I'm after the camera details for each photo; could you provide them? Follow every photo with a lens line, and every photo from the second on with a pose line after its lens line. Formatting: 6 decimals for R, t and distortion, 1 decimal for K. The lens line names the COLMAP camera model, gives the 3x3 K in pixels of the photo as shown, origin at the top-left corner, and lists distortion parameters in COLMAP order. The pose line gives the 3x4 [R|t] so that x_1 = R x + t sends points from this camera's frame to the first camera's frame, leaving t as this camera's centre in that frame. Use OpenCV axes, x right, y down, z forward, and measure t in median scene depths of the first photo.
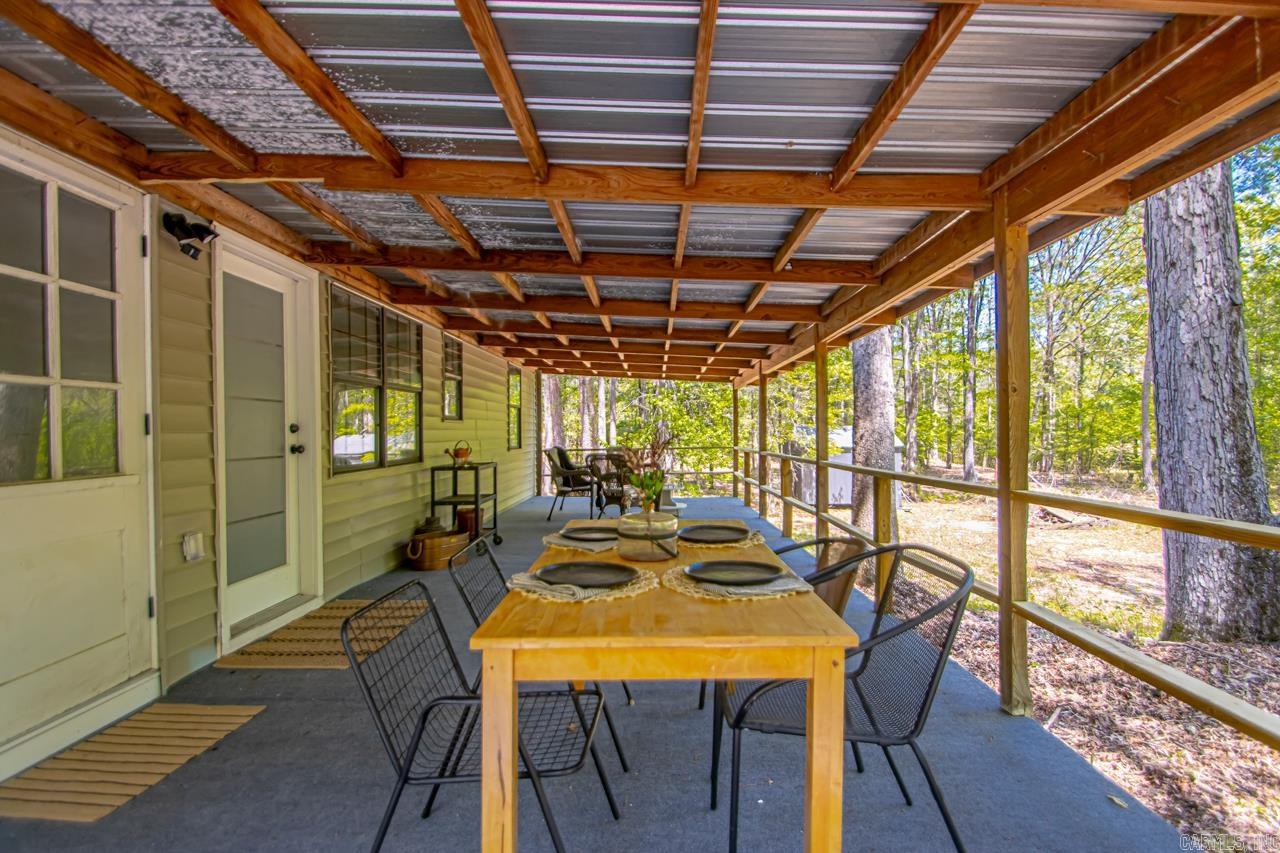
lens RADIAL K [[587.3, 0, 674.1], [0, 587.3, 426.1], [0, 0, 1]] dist [0.029899, -0.016890]
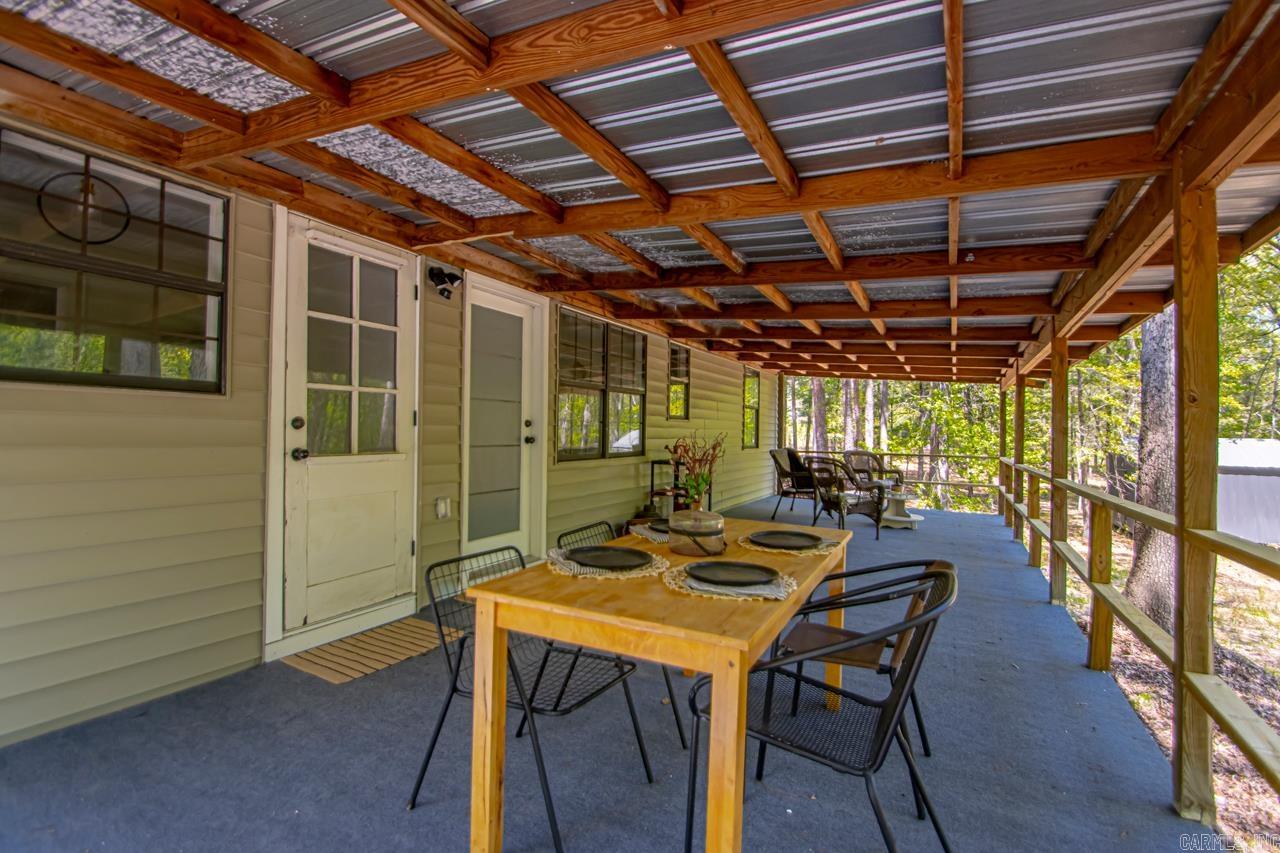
lens RADIAL K [[587.3, 0, 676.9], [0, 587.3, 418.0], [0, 0, 1]] dist [0.029899, -0.016890]
pose [[0.901922, 0.022786, -0.431297, 0.250352], [-0.029234, 0.999538, -0.008328, -0.008616], [0.430908, 0.020120, 0.902171, 0.002694]]
